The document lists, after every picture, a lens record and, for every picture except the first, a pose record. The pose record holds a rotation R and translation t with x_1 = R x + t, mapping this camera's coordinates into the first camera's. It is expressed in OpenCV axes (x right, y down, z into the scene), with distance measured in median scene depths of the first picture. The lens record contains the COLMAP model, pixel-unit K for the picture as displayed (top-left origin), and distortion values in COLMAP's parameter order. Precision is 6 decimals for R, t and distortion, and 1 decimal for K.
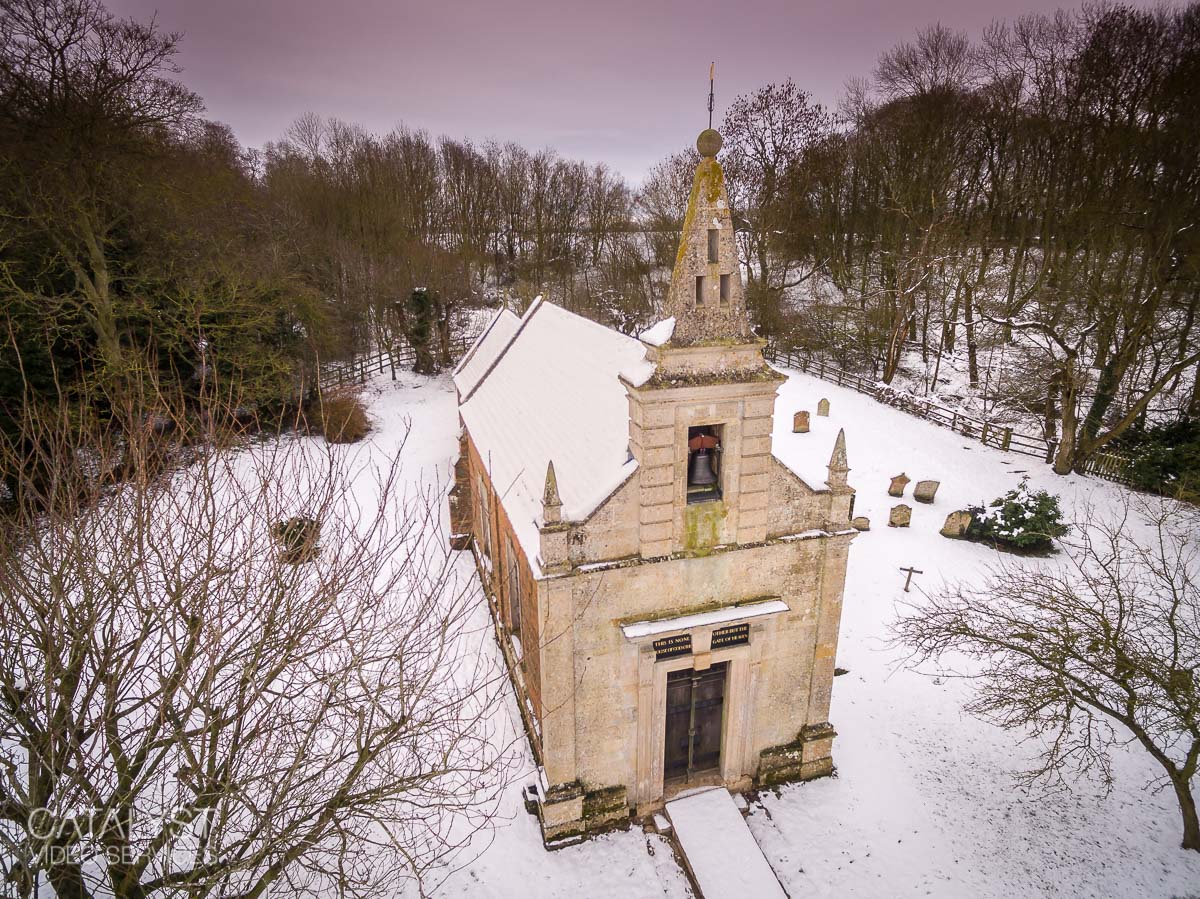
lens RADIAL K [[671.4, 0, 600.0], [0, 671.4, 449.5], [0, 0, 1]] dist [0.007351, -0.000061]
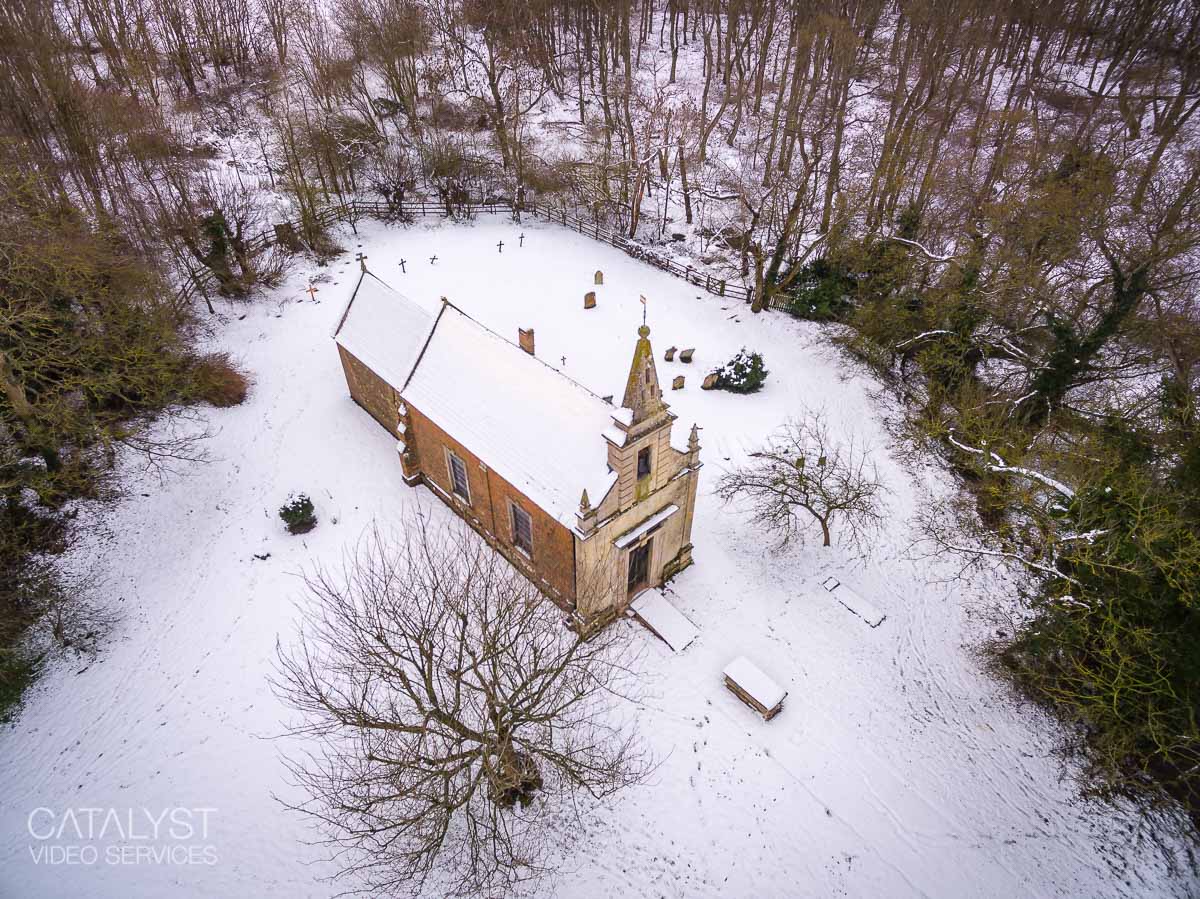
lens RADIAL K [[671.4, 0, 600.0], [0, 671.4, 449.5], [0, 0, 1]] dist [0.007351, -0.000061]
pose [[0.902290, -0.257284, 0.345944, -0.554749], [0.123011, 0.922694, 0.365383, -0.653441], [-0.413208, -0.287127, 0.864186, -0.589408]]
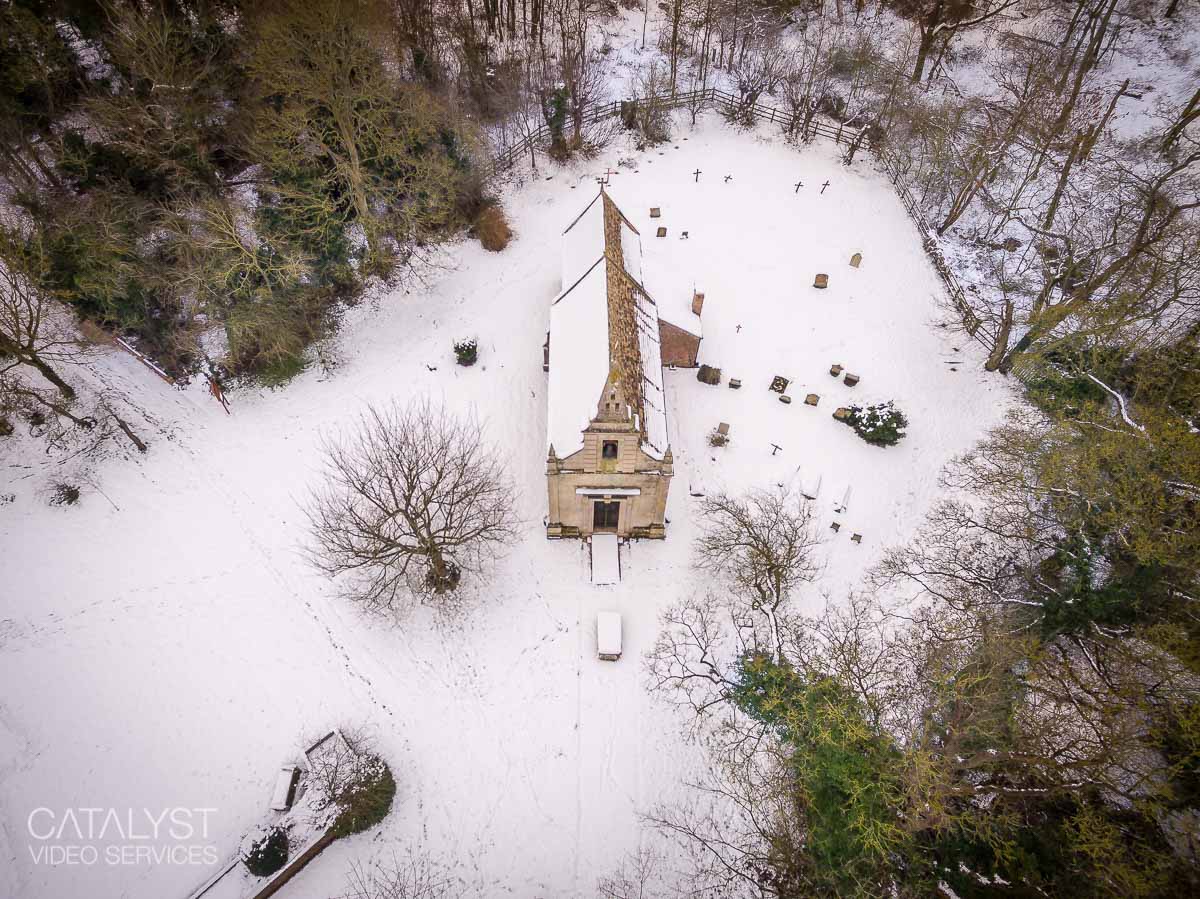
lens RADIAL K [[702.5, 0, 581.8], [0, 702.5, 465.2], [0, 0, 1]] dist [0.002597, 0.000170]
pose [[0.956128, 0.239034, -0.169360, 0.451239], [-0.102301, 0.814161, 0.571556, -1.271410], [0.274507, -0.529155, 0.802895, -1.102098]]
